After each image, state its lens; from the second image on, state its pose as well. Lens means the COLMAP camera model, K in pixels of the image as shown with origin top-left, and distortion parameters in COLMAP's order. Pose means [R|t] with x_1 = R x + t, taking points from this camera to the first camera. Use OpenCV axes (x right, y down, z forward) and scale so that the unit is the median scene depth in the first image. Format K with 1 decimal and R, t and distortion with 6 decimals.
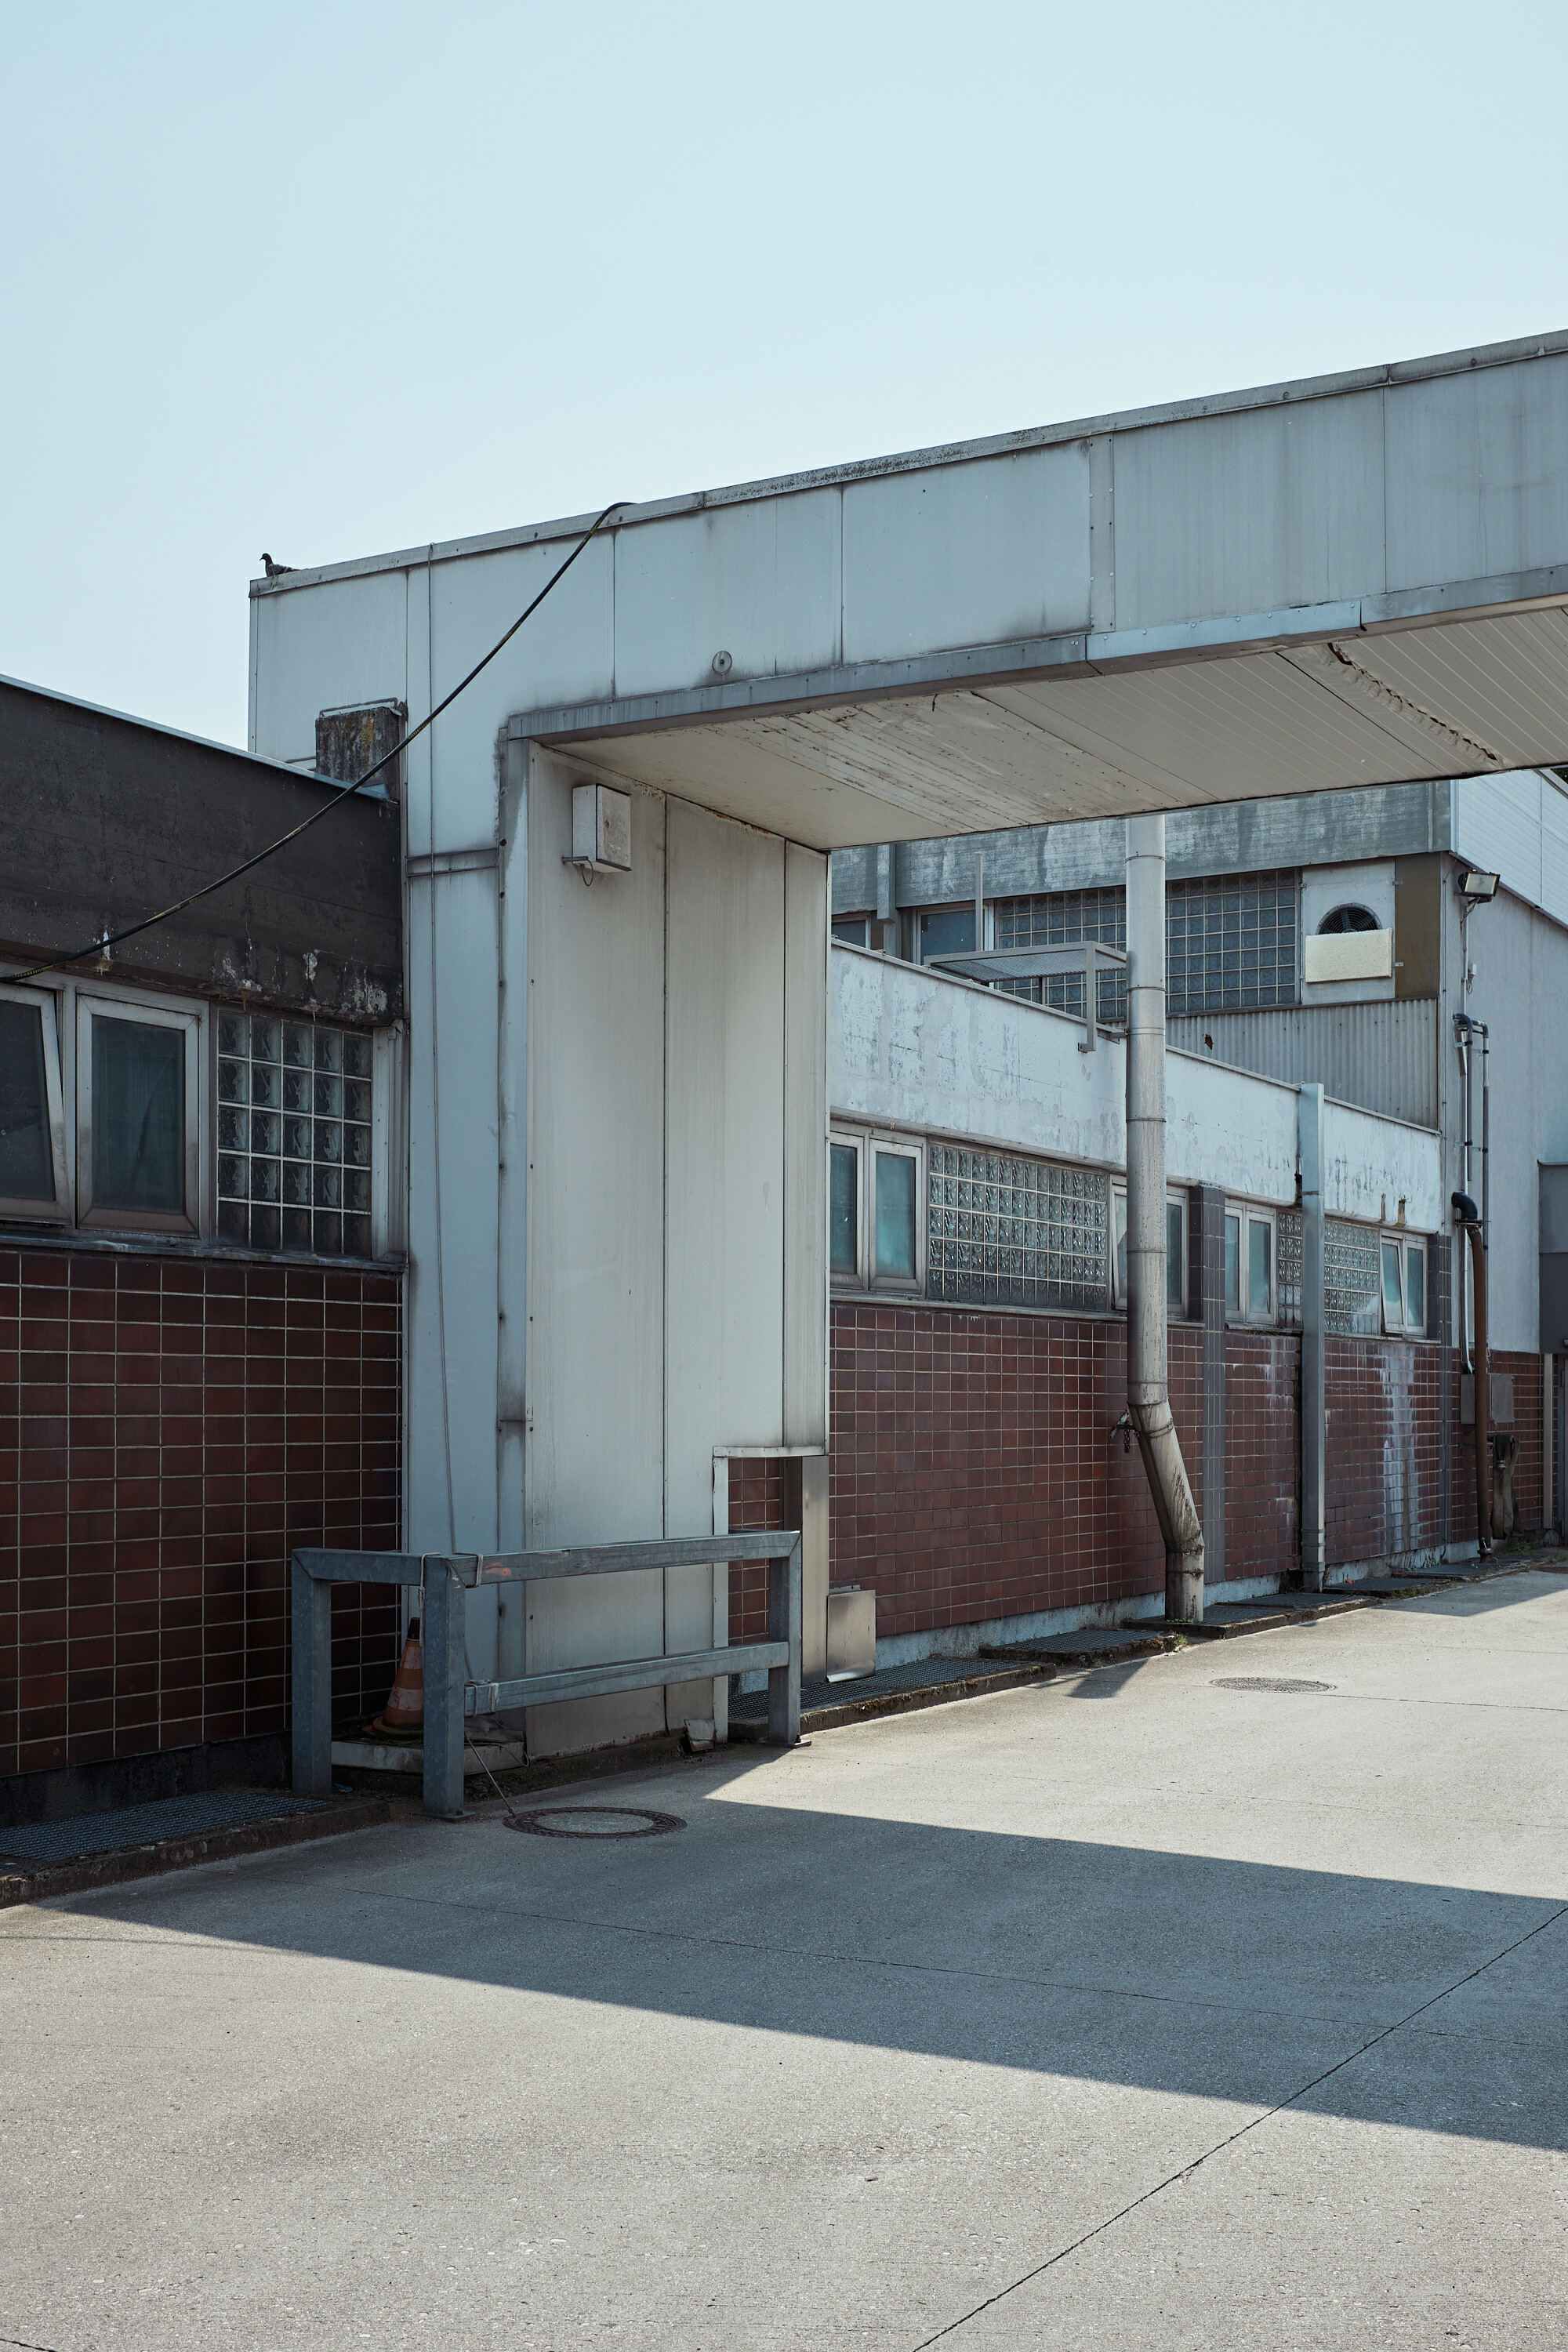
lens RADIAL K [[2806.1, 0, 791.8], [0, 2806.1, 1389.2], [0, 0, 1]] dist [-0.019079, -0.033134]
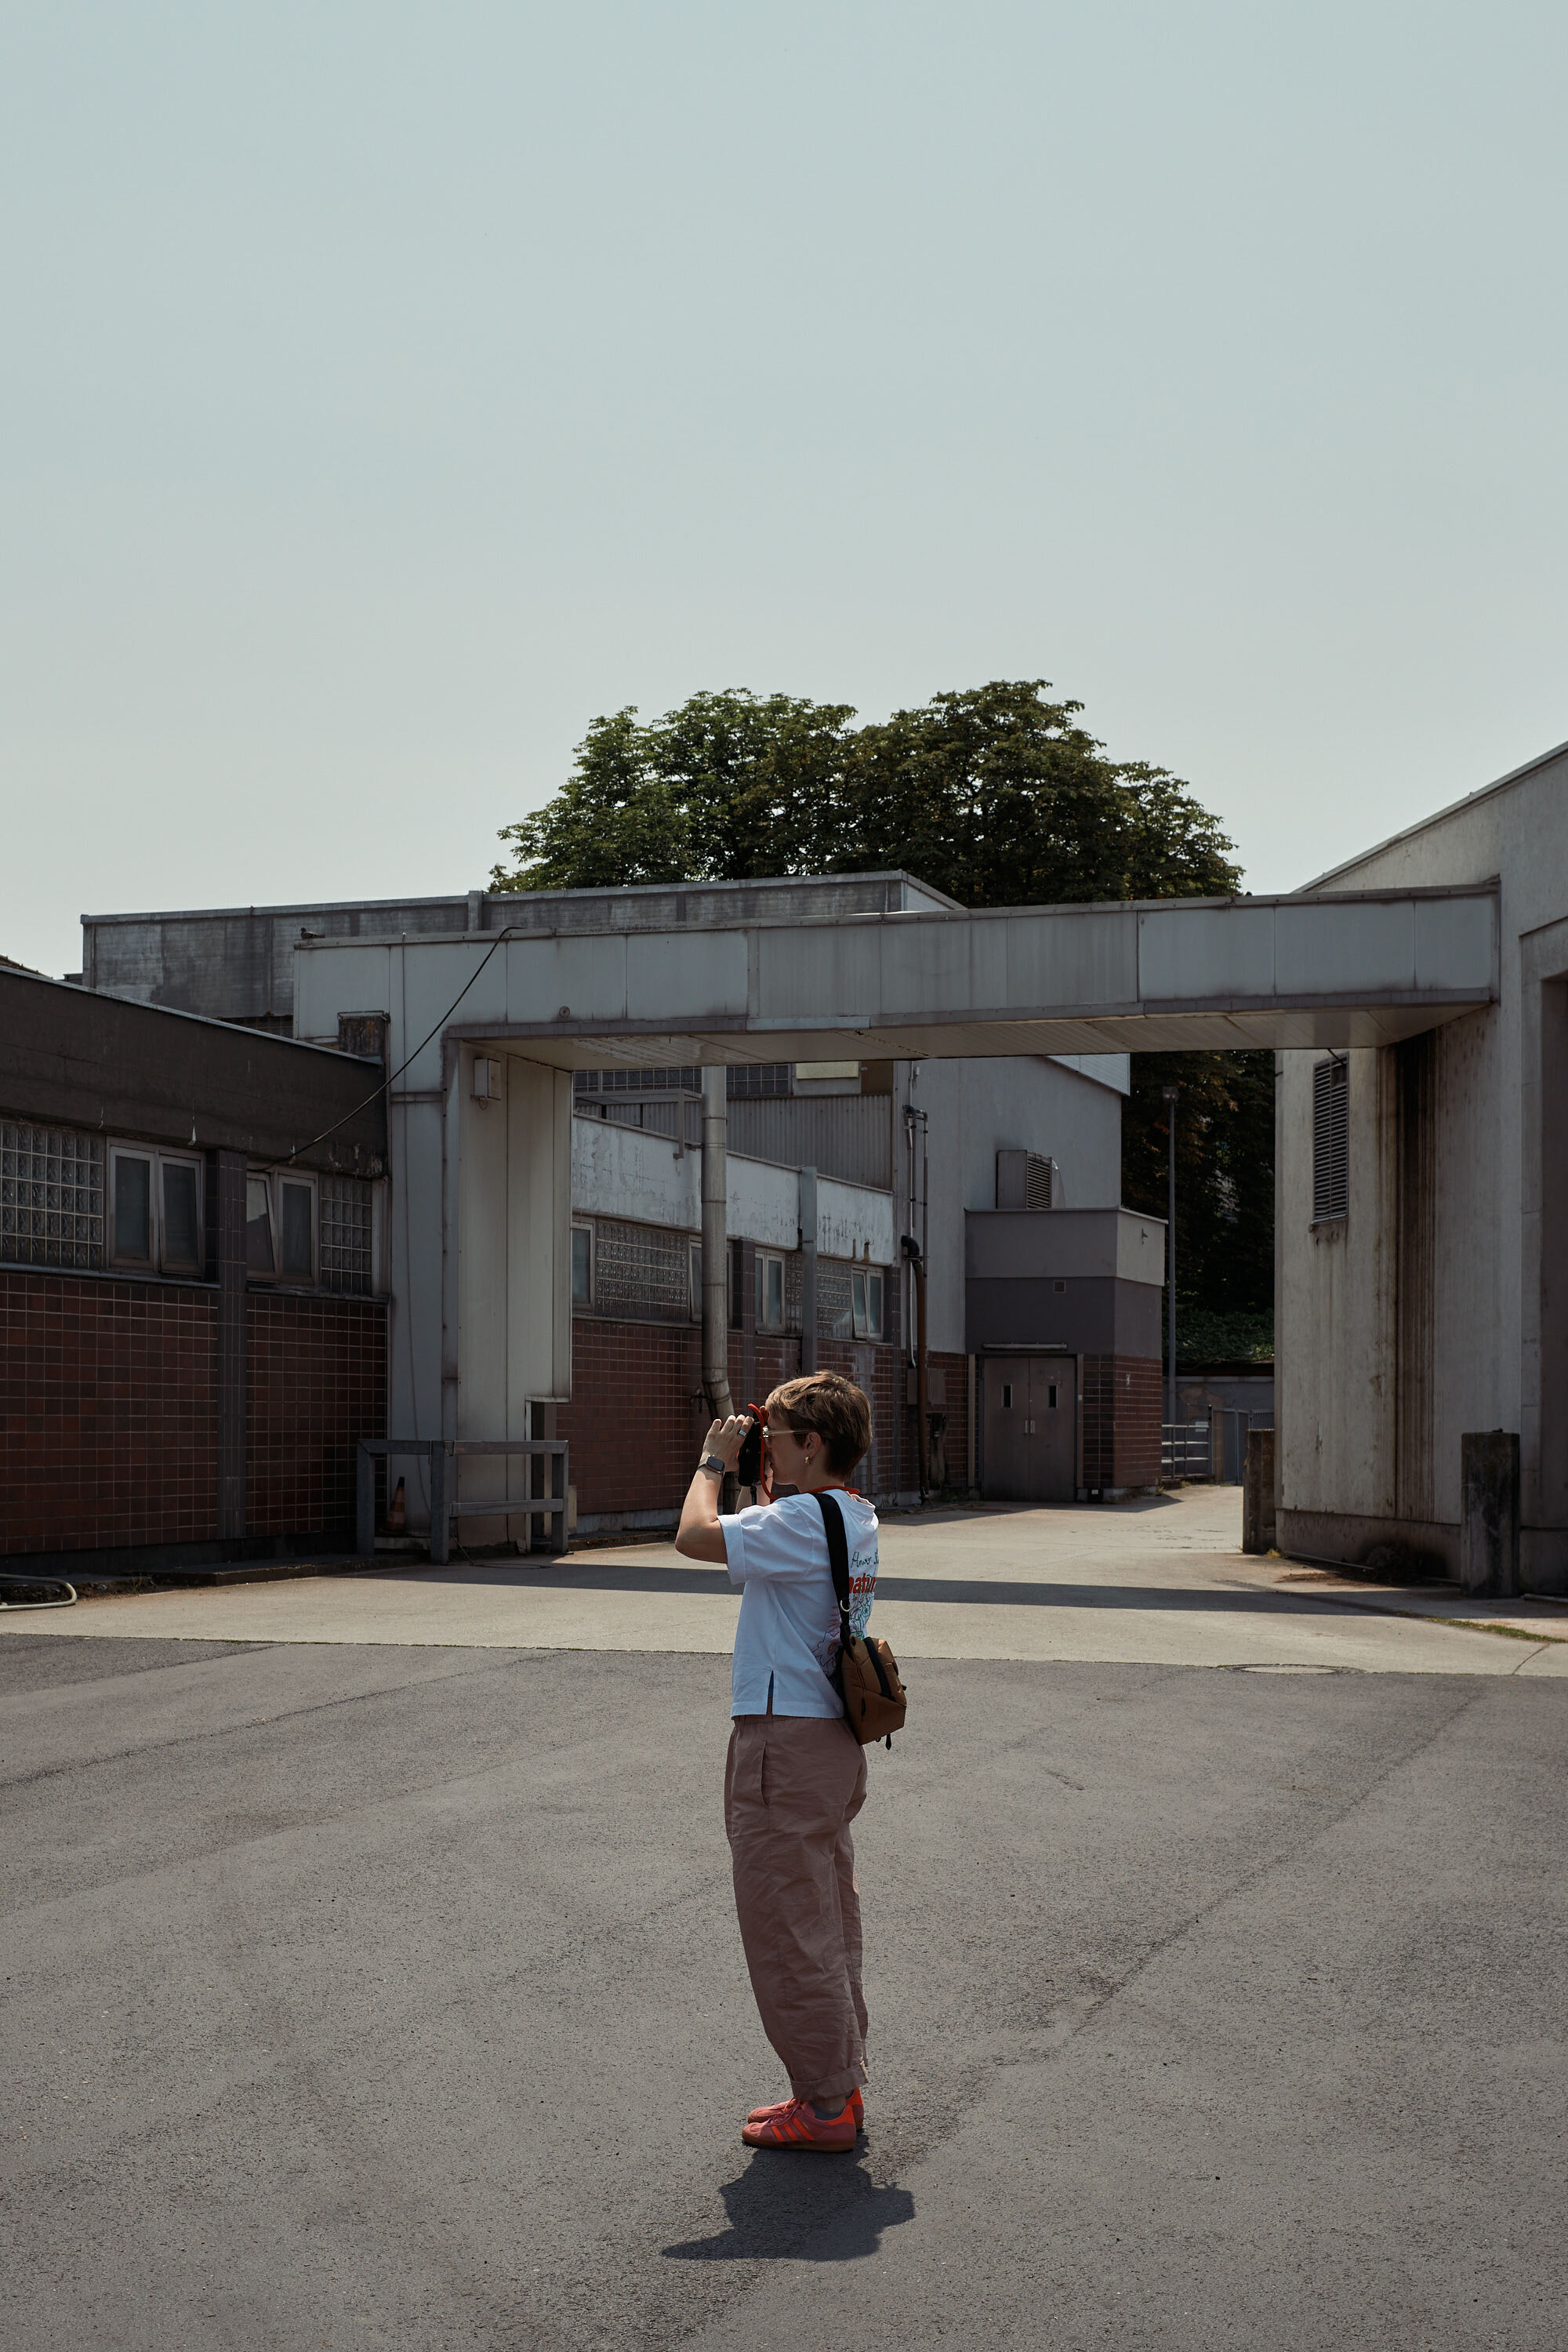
lens RADIAL K [[2806.1, 0, 791.8], [0, 2806.1, 1389.2], [0, 0, 1]] dist [-0.019079, -0.033134]
pose [[0.981179, 0.002026, 0.193089, -0.146726], [-0.001752, 0.999997, -0.001591, 0.012934], [-0.193092, 0.001223, 0.981180, -0.602469]]
